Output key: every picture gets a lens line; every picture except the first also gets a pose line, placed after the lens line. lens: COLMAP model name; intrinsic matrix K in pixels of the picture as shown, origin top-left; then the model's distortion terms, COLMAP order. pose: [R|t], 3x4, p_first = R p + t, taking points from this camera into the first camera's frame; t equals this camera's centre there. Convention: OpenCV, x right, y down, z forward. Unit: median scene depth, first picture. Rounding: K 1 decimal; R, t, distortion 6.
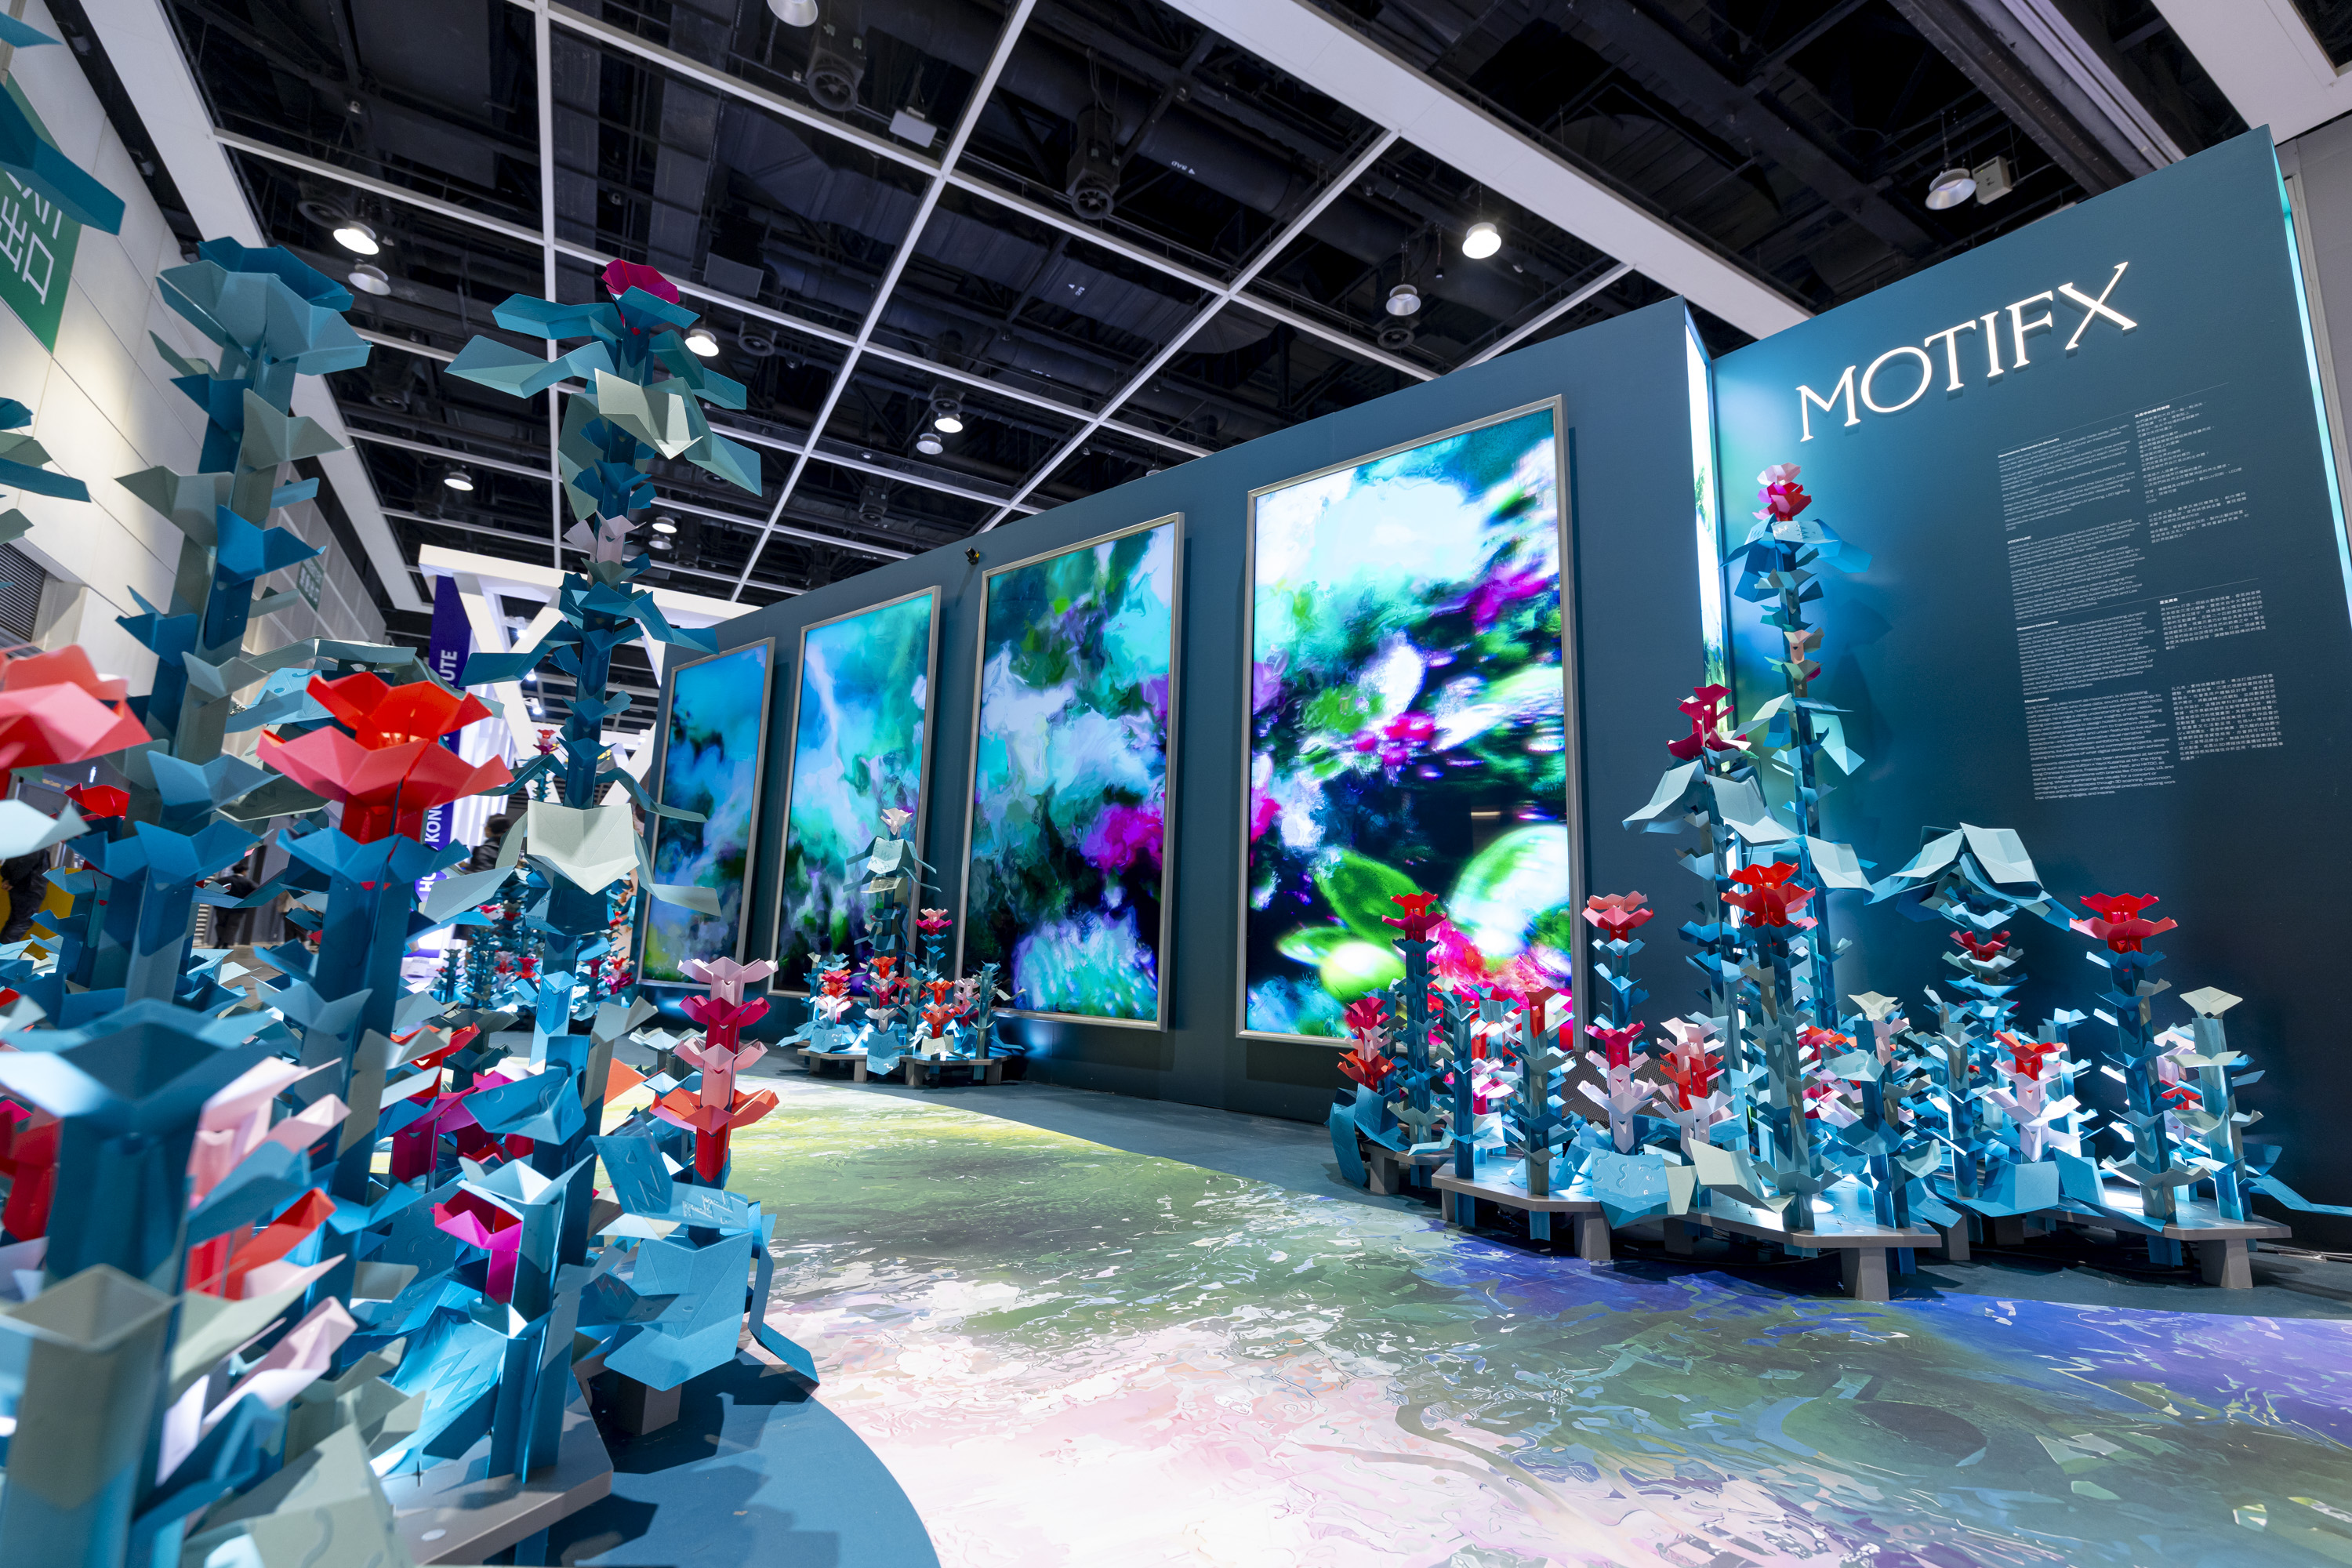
lens RADIAL K [[1031.7, 0, 1176.0], [0, 1031.7, 784.0], [0, 0, 1]] dist [-0.002122, -0.000079]
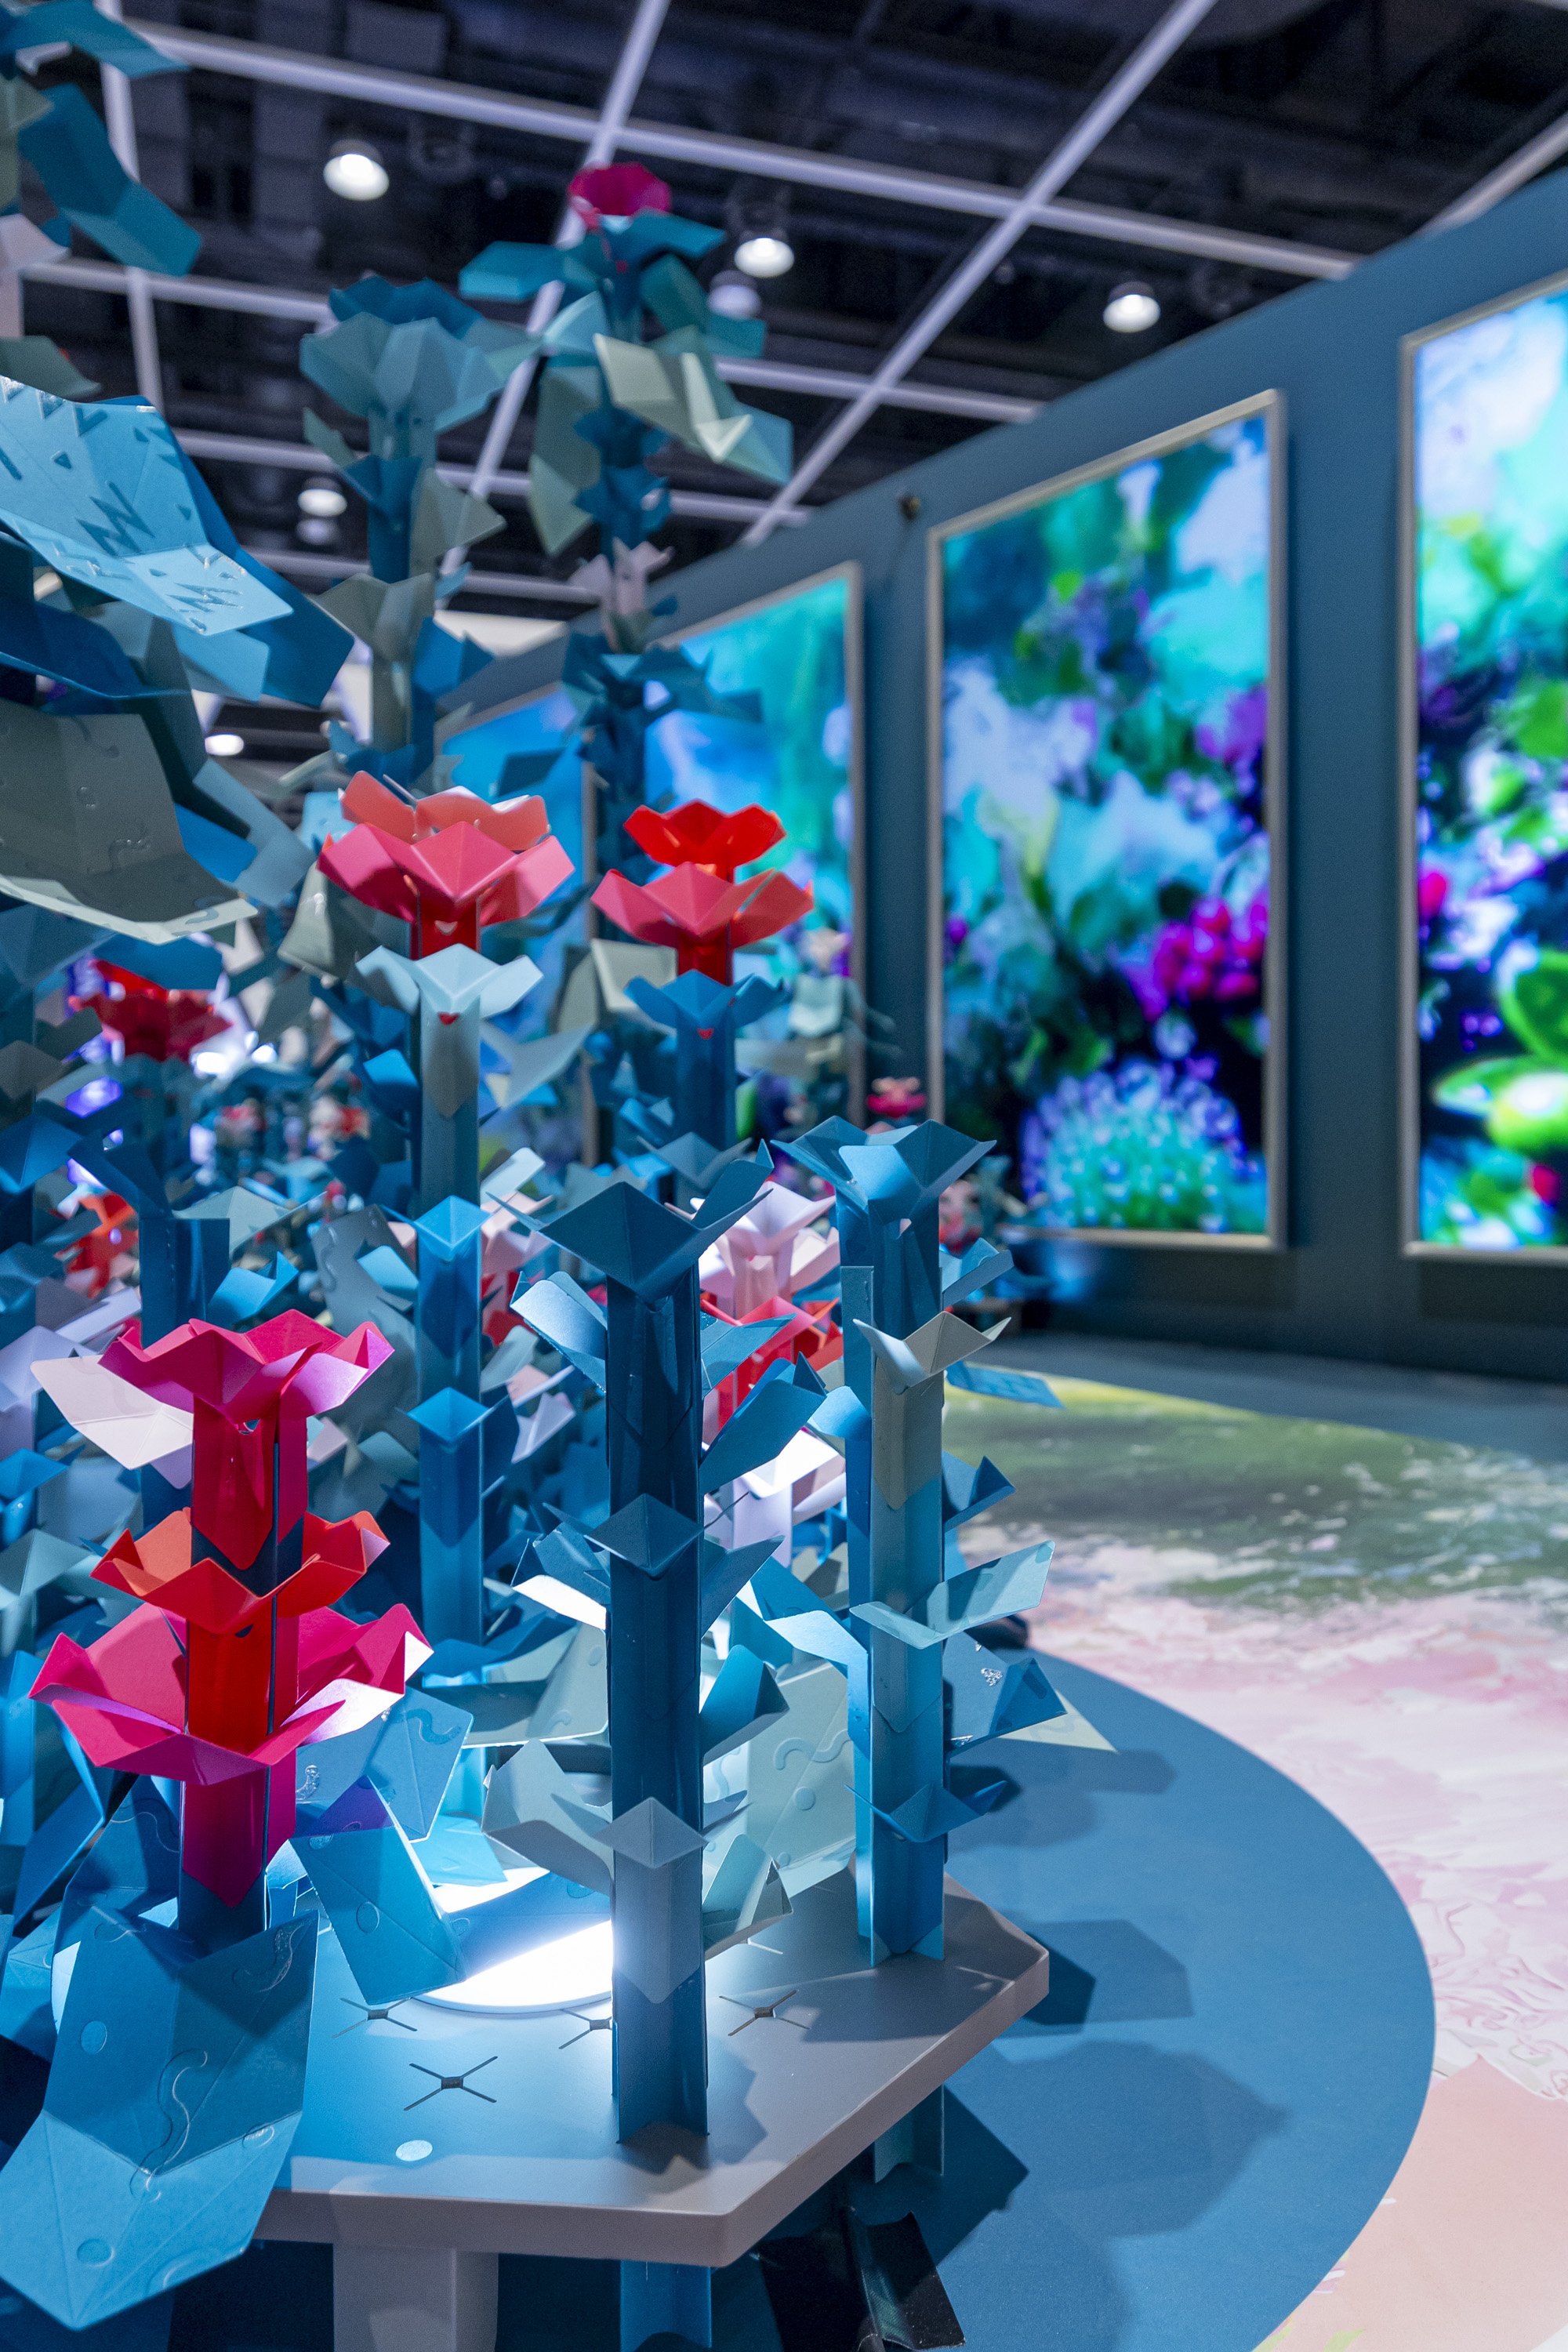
lens RADIAL K [[1758.9, 0, 784.0], [0, 1758.9, 1176.0], [0, 0, 1]] dist [0.001347, 0.008364]
pose [[0.977236, -0.035422, -0.209176, -0.104590], [0.070319, 0.984309, 0.161837, -0.007109], [0.200161, -0.172862, 0.964393, -0.144168]]
